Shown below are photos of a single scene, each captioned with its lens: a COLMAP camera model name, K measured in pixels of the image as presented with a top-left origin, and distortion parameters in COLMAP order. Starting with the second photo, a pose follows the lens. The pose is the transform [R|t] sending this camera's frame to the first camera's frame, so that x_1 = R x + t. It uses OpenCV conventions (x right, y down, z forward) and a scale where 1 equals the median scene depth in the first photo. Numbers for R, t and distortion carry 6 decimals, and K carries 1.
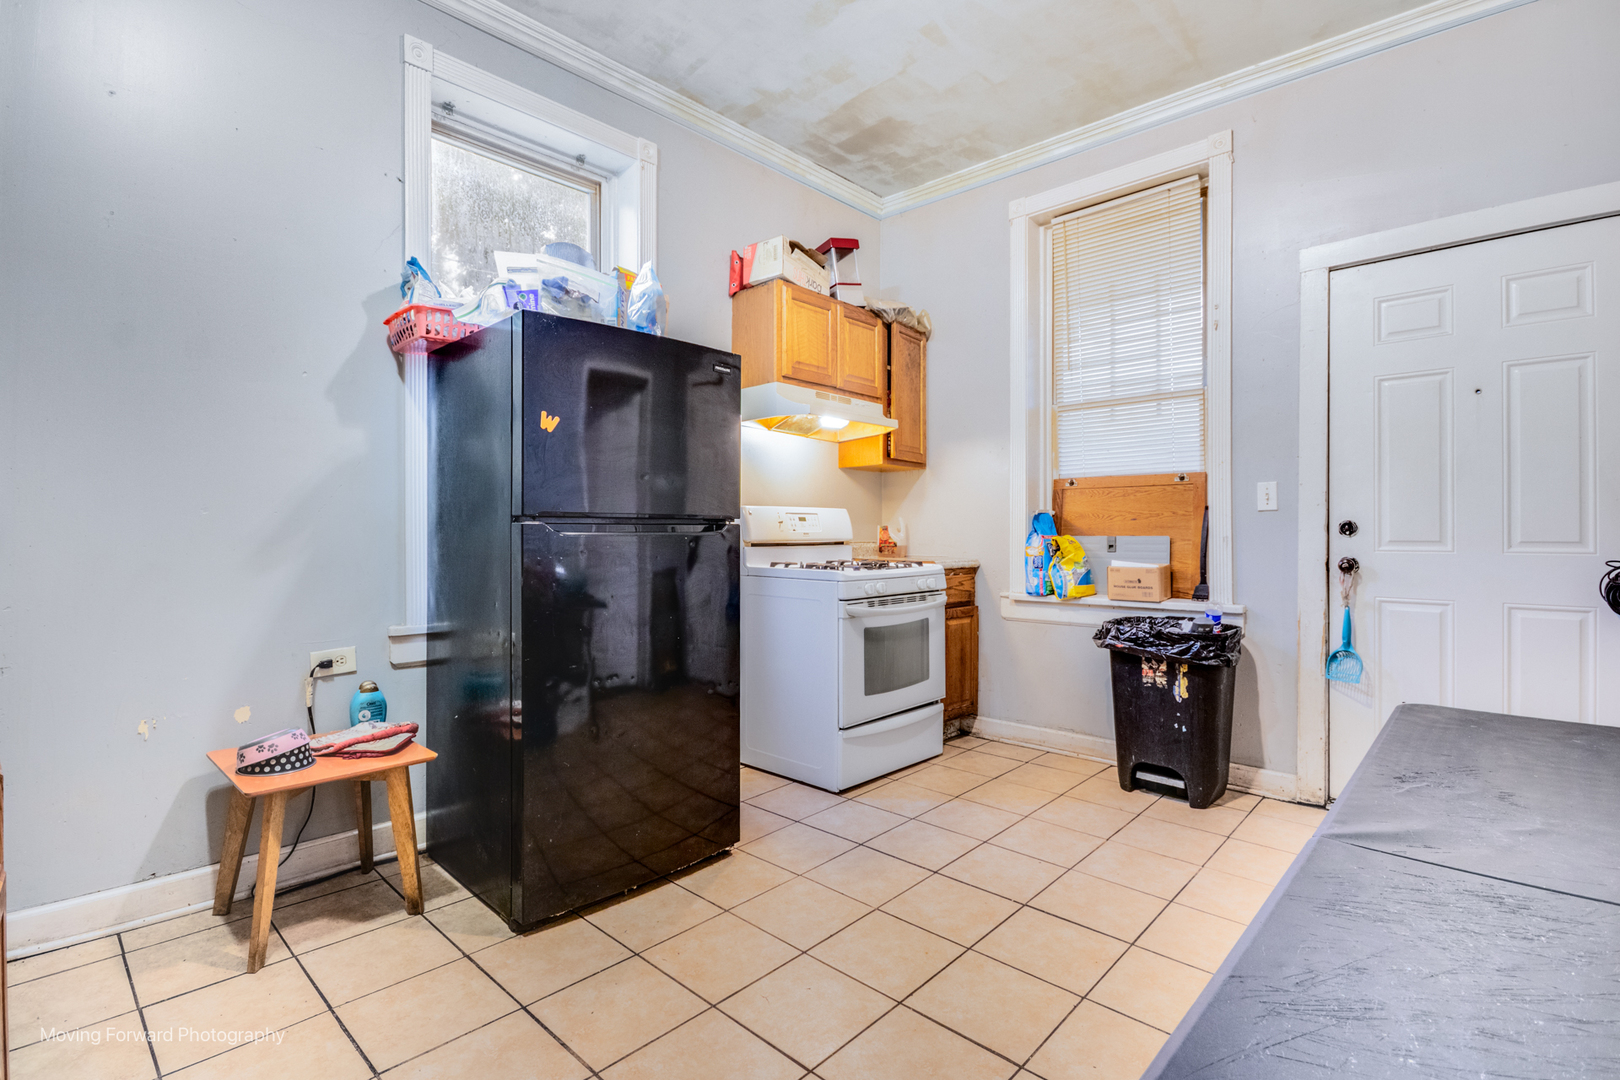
lens RADIAL K [[764.8, 0, 810.0], [0, 764.8, 540.0], [0, 0, 1]] dist [-0.000276, -0.000151]
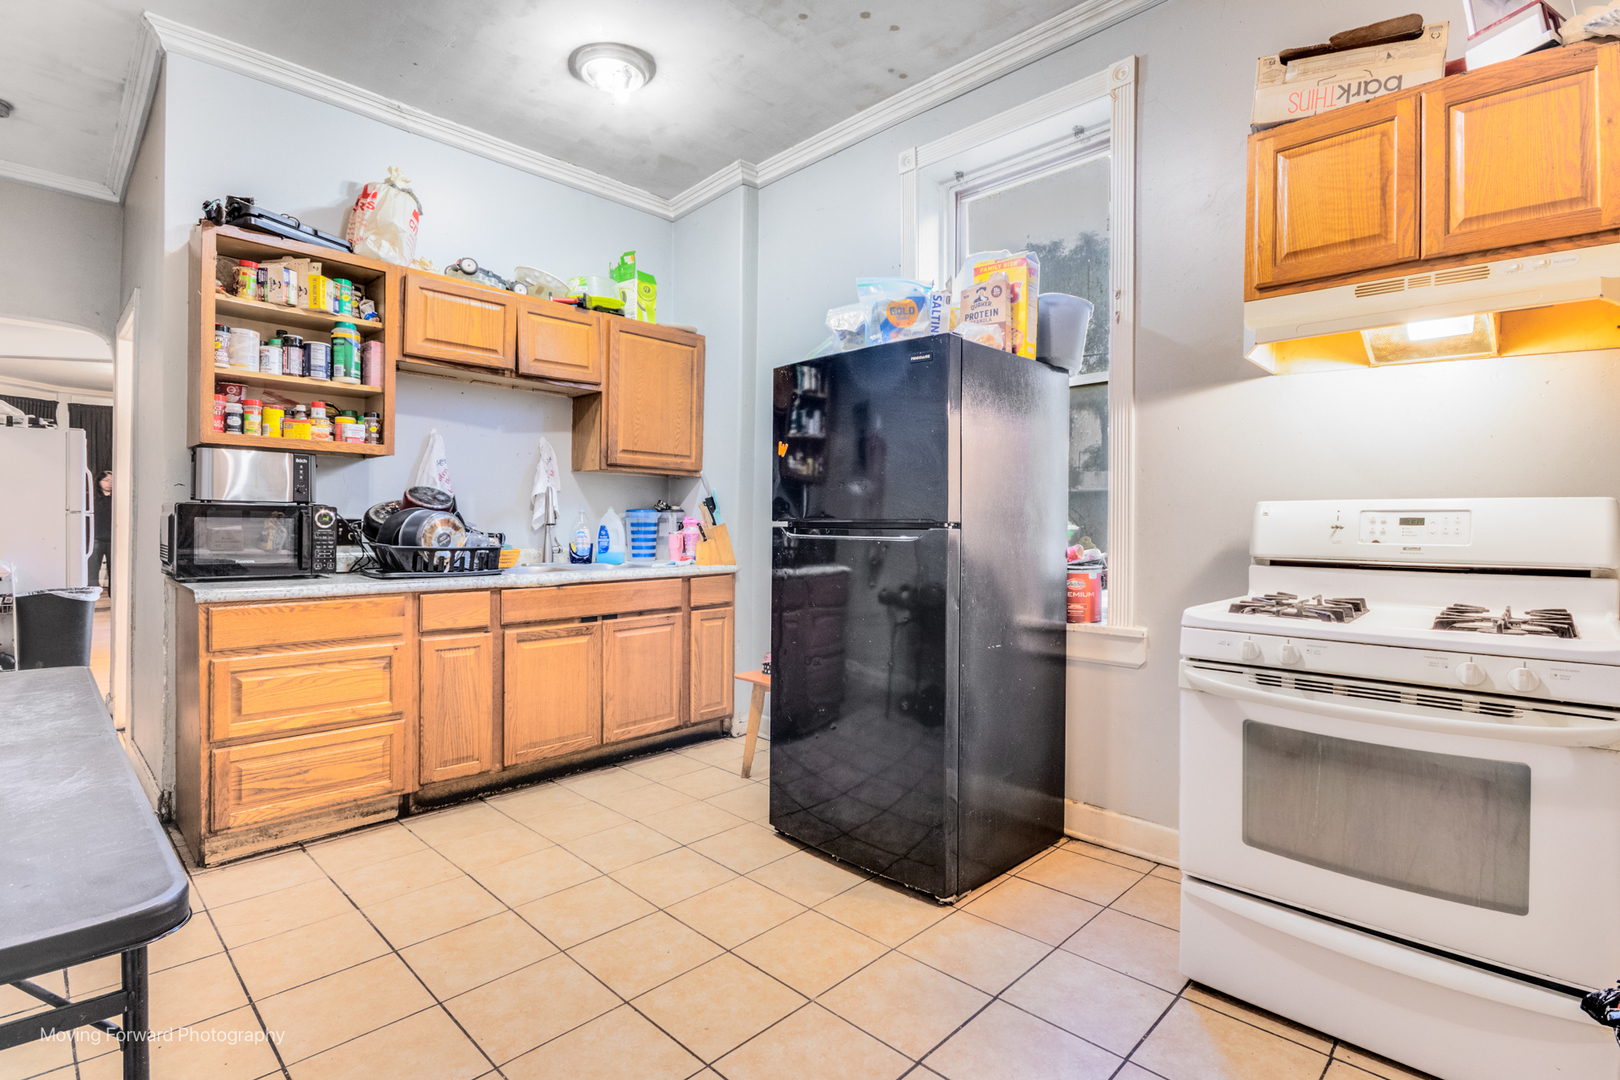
lens RADIAL K [[764.8, 0, 810.0], [0, 764.8, 540.0], [0, 0, 1]] dist [-0.000276, -0.000151]
pose [[-0.014294, 0.018732, -0.999722, 0.616480], [-0.022562, 0.999564, 0.019051, -0.017549], [0.999643, 0.022829, -0.013865, 0.685518]]
